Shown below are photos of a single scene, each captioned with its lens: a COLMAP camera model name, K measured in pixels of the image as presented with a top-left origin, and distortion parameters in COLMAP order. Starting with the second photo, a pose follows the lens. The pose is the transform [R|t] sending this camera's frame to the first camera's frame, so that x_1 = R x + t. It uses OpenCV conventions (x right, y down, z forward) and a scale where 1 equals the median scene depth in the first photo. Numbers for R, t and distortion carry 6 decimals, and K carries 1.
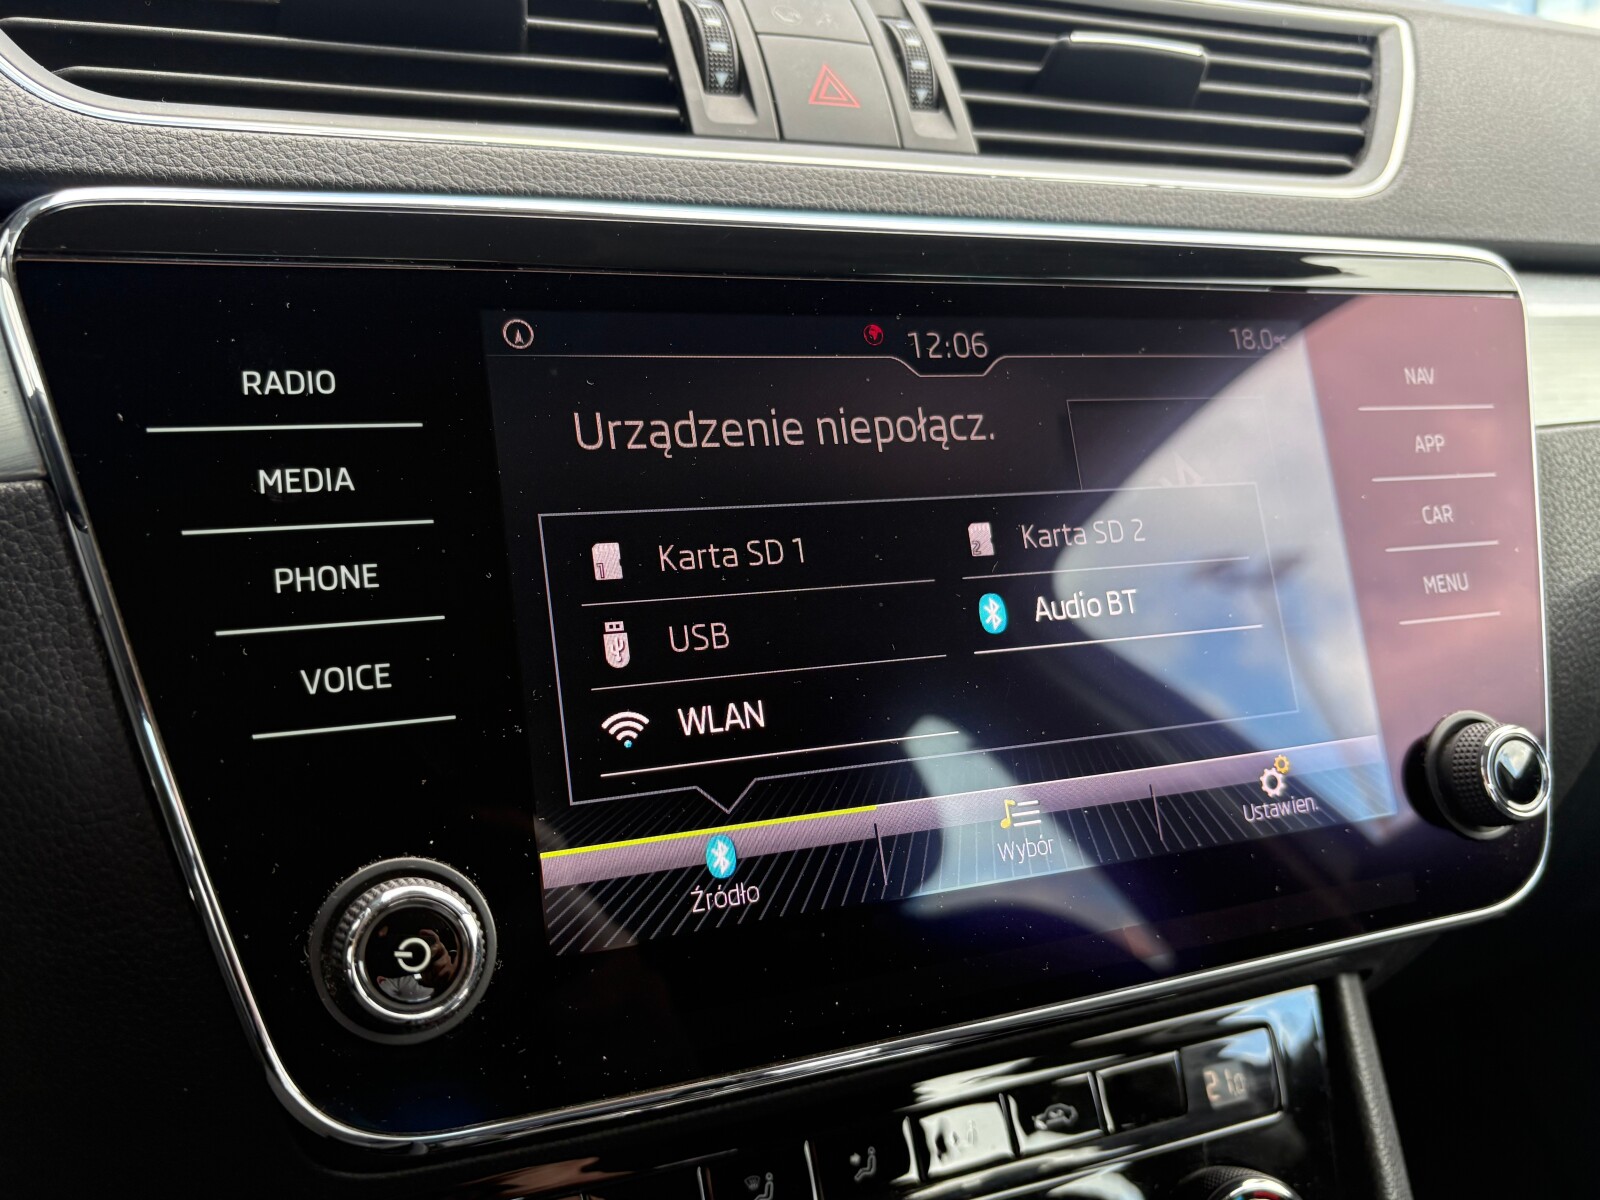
lens RADIAL K [[1389.6, 0, 791.7], [0, 1389.6, 596.0], [0, 0, 1]] dist [-0.008285, -0.008478]
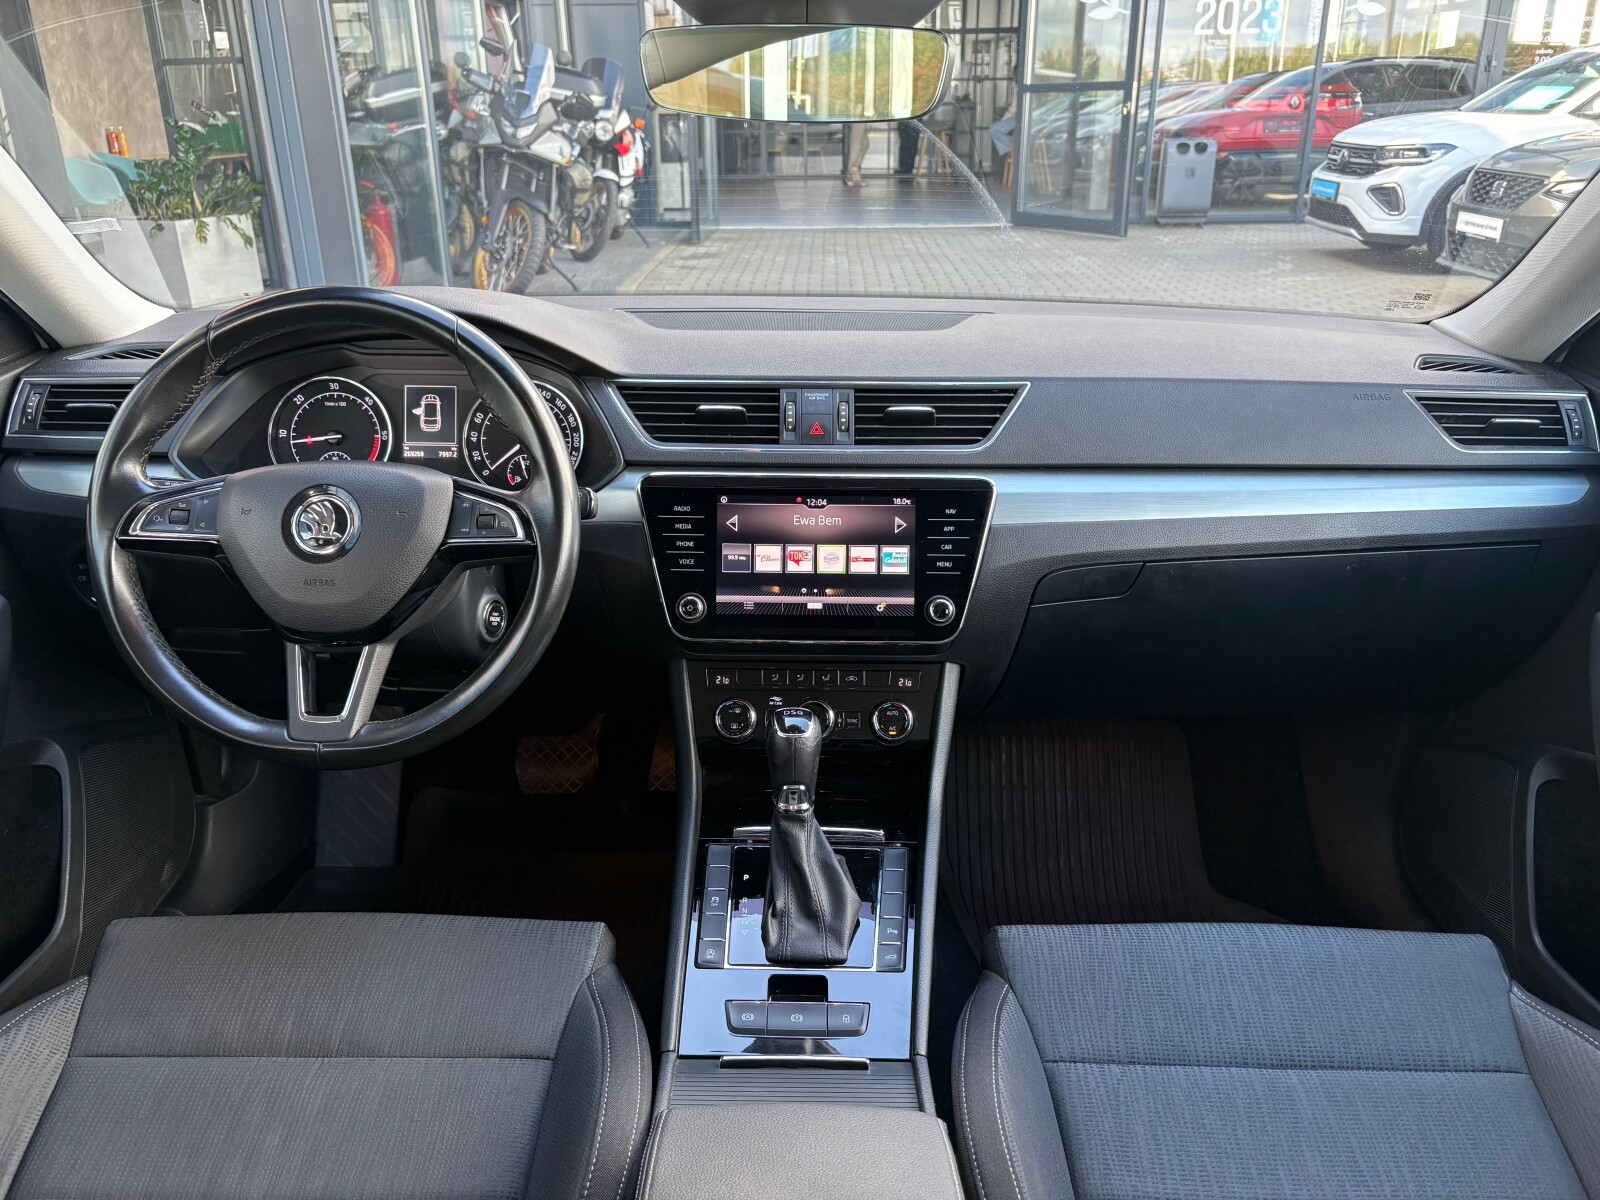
lens RADIAL K [[1232.0, 0, 795.0], [0, 1232.0, 594.6], [0, 0, 1]] dist [0.027127, -0.035502]
pose [[0.912784, 0.137267, -0.384685, 1.615804], [-0.076611, 0.982659, 0.168858, -0.546955], [0.401192, -0.124660, 0.907472, -2.708617]]
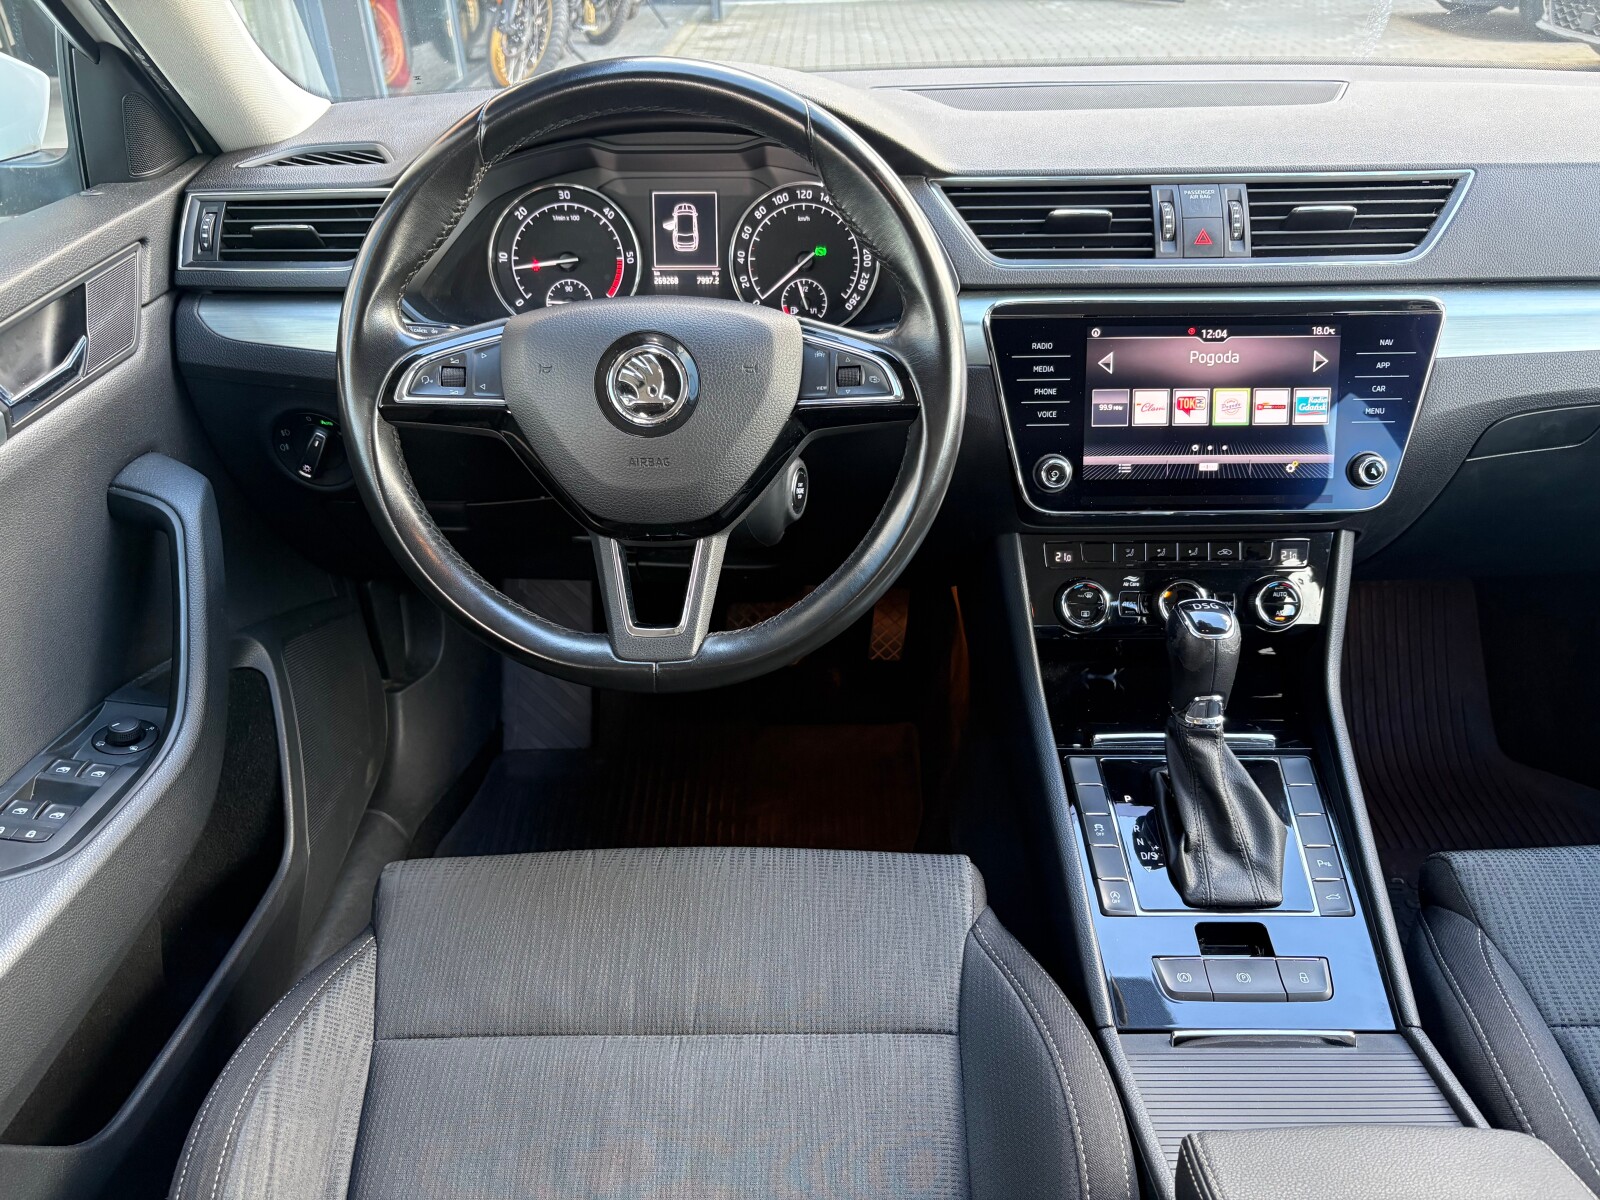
lens RADIAL K [[1232.0, 0, 794.2], [0, 1232.0, 600.2], [0, 0, 1]] dist [0.027127, -0.035502]
pose [[0.914266, 0.179079, -0.363384, 0.396070], [-0.056305, 0.944457, 0.323775, -0.493201], [0.401182, -0.275556, 0.873568, -2.394805]]
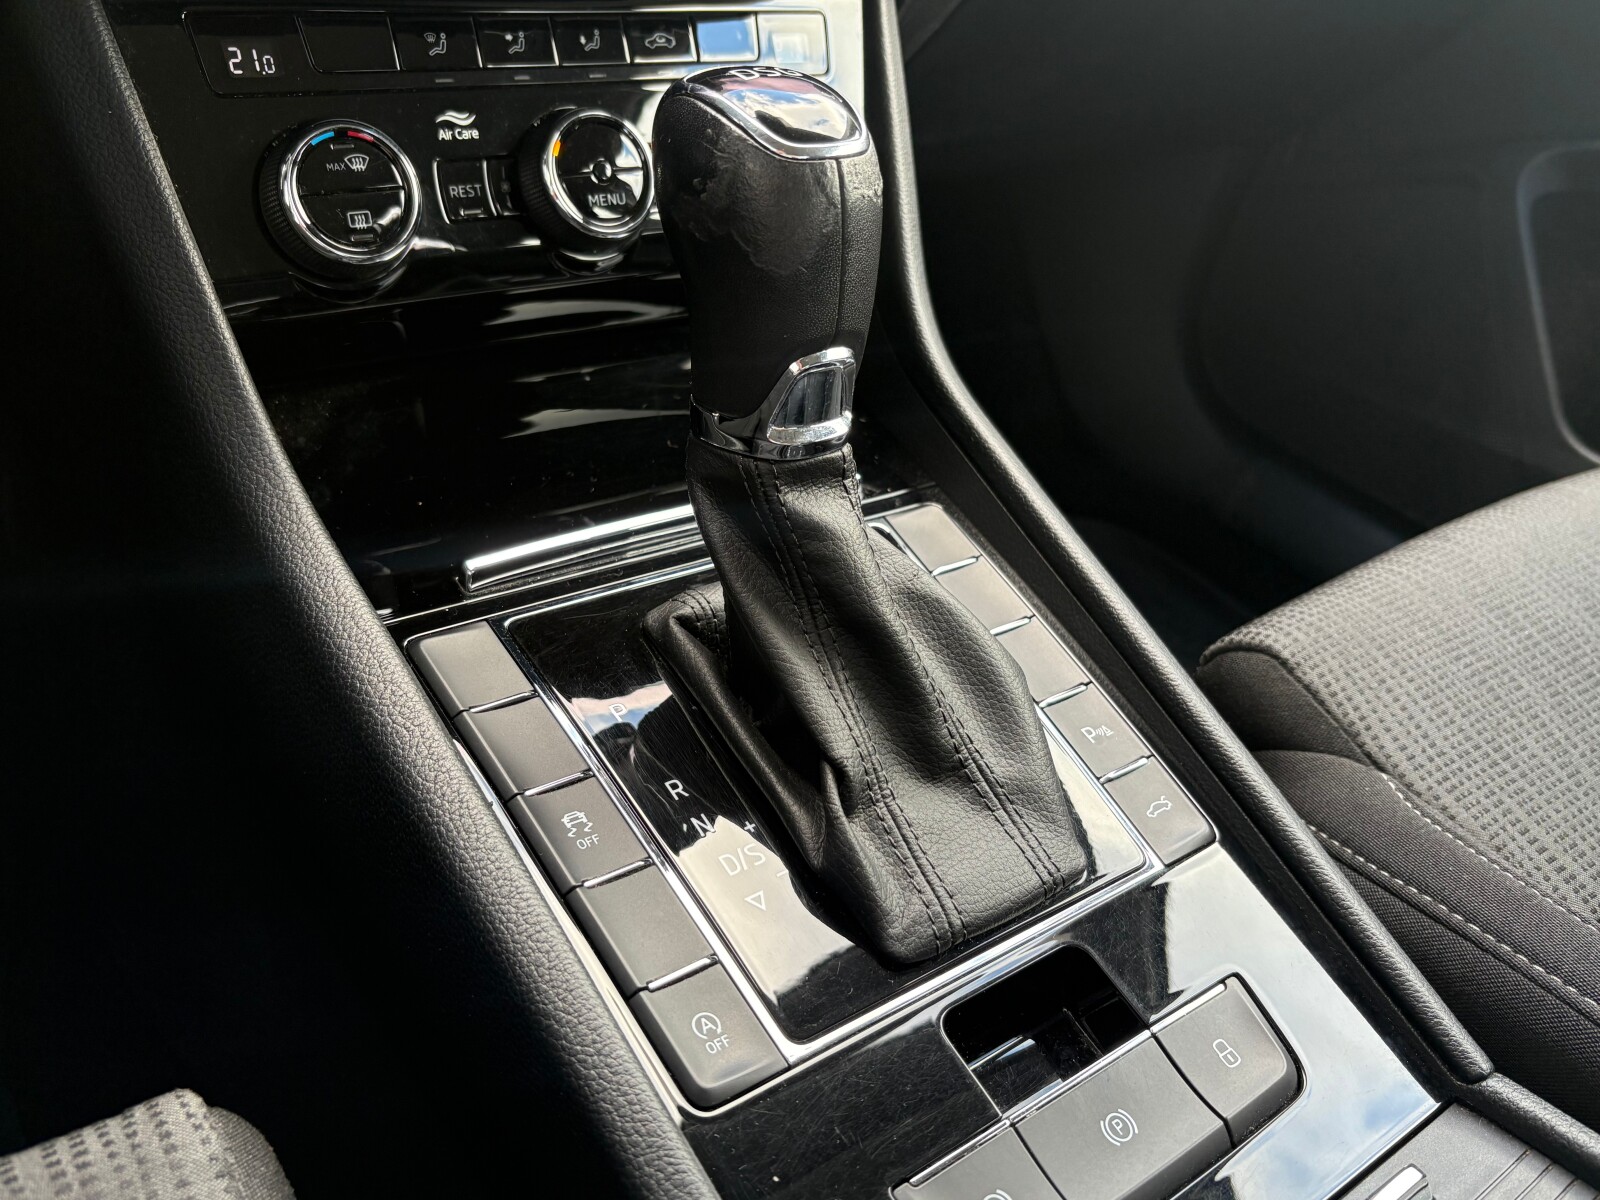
lens RADIAL K [[1389.6, 0, 795.0], [0, 1389.6, 605.9], [0, 0, 1]] dist [-0.008285, -0.008478]
pose [[0.965360, -0.030140, 0.259176, -0.054024], [-0.074627, 0.919917, 0.384945, 0.403257], [-0.250023, -0.390952, 0.885802, -0.493967]]
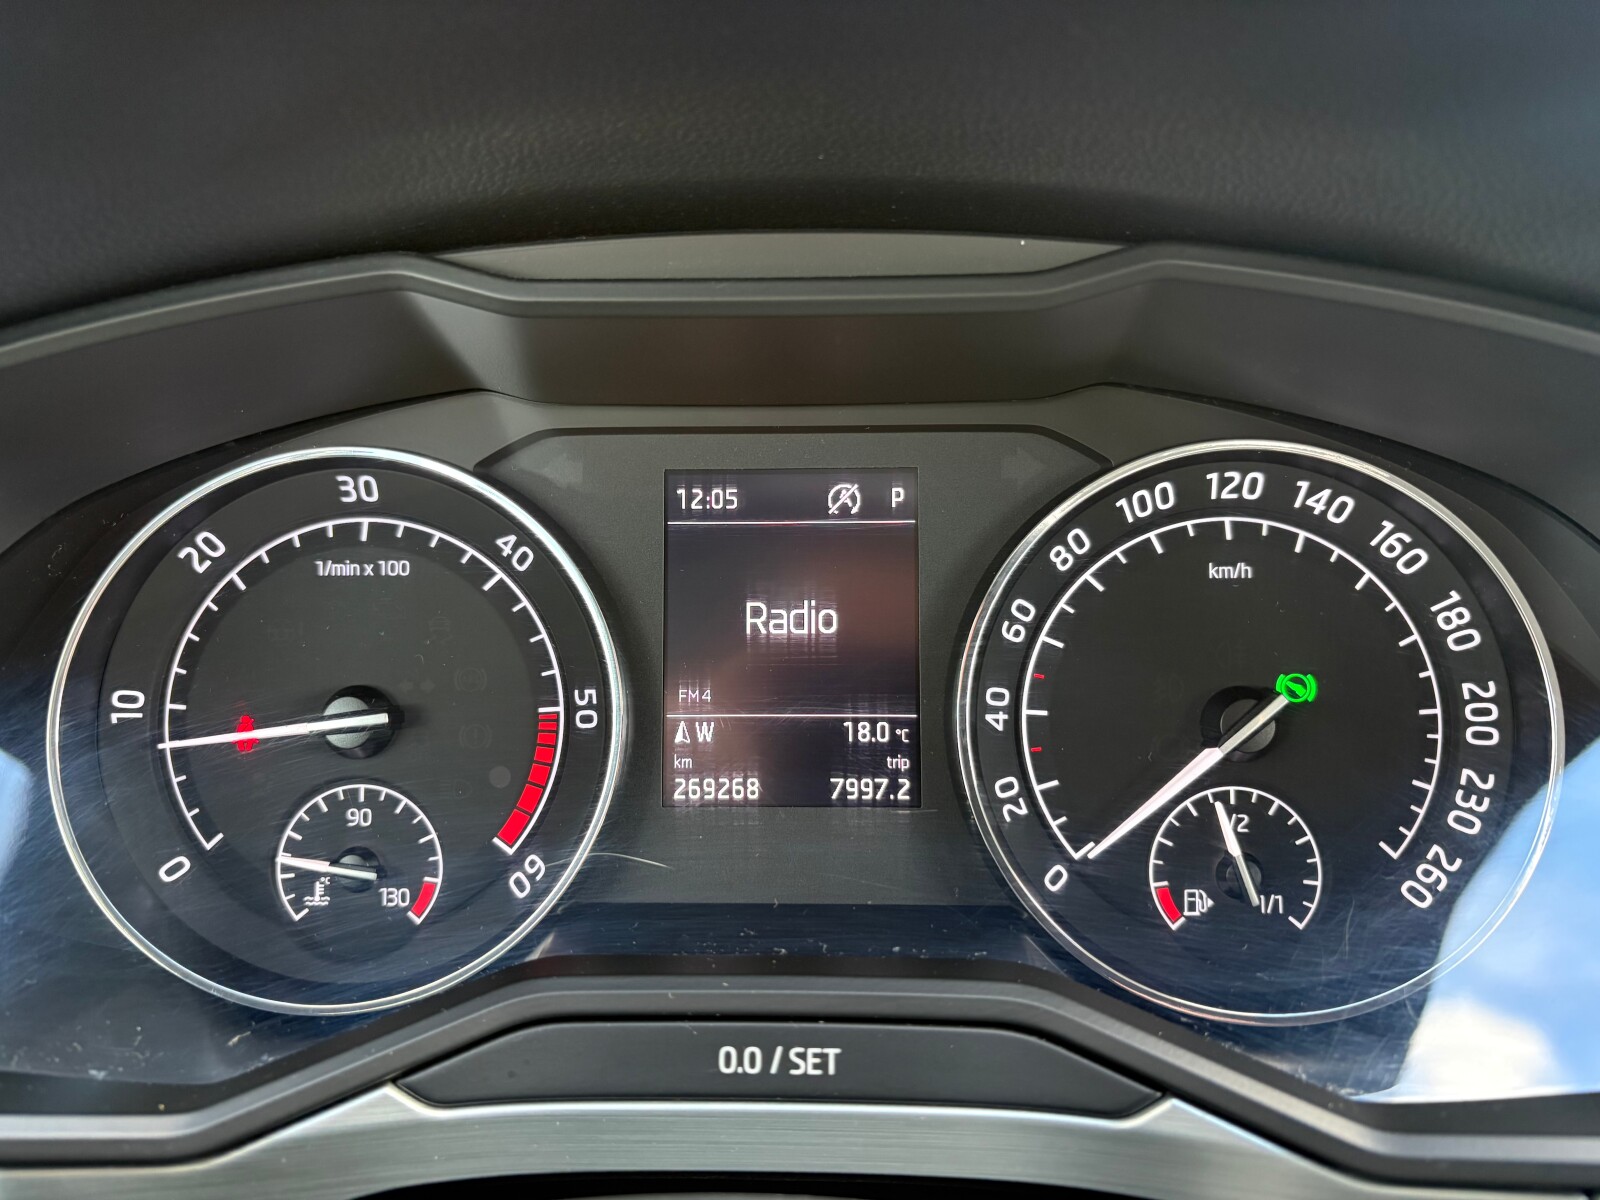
lens RADIAL K [[1232.0, 0, 798.9], [0, 1232.0, 587.0], [0, 0, 1]] dist [0.027127, -0.035502]
pose [[0.895453, 0.087741, -0.436424, -0.937944], [-0.054582, 0.994626, 0.087973, -0.435426], [0.441798, -0.054954, 0.895430, -0.000495]]
